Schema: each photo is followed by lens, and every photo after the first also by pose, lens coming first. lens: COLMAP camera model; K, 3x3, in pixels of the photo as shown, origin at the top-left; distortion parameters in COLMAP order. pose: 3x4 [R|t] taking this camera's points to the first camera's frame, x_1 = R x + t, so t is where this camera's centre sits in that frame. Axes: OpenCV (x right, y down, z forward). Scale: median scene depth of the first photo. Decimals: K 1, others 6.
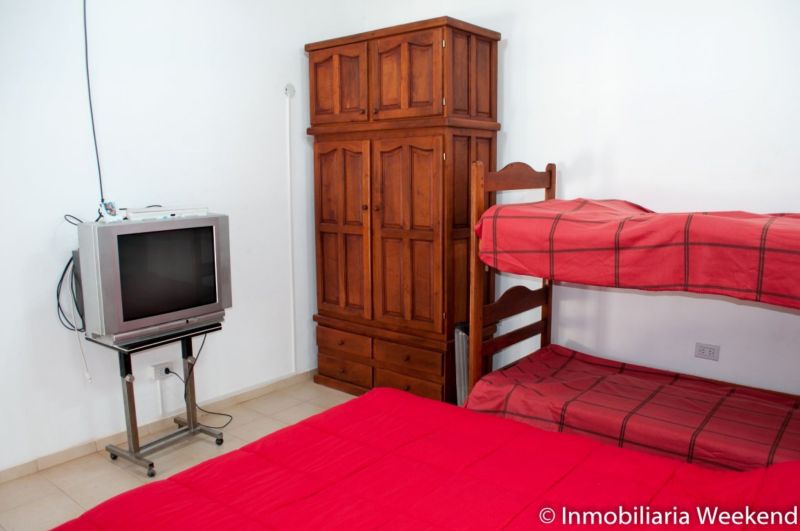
lens RADIAL K [[629.1, 0, 399.3], [0, 629.1, 267.4], [0, 0, 1]] dist [-0.077352, 0.003022]
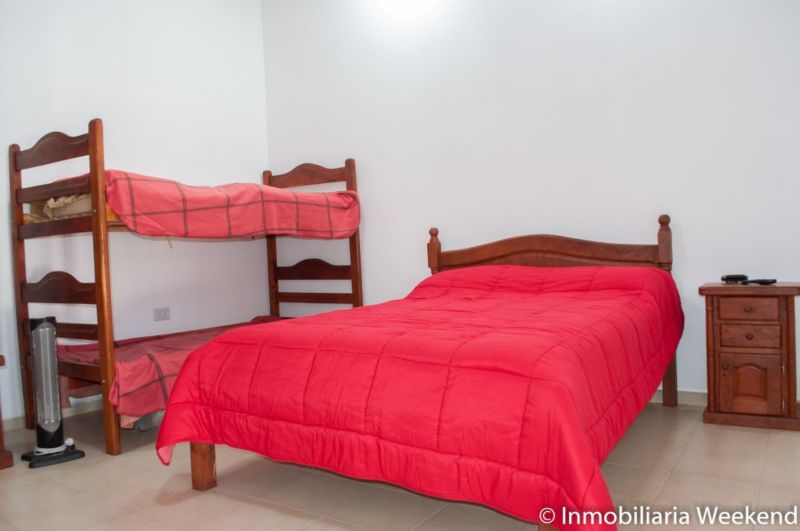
lens RADIAL K [[629.1, 0, 399.3], [0, 629.1, 267.4], [0, 0, 1]] dist [-0.077352, 0.003022]
pose [[-0.116493, -0.019249, 0.993005, -0.917481], [0.186923, 0.981520, 0.040955, 0.100711], [-0.975443, 0.190387, -0.110742, 0.785510]]
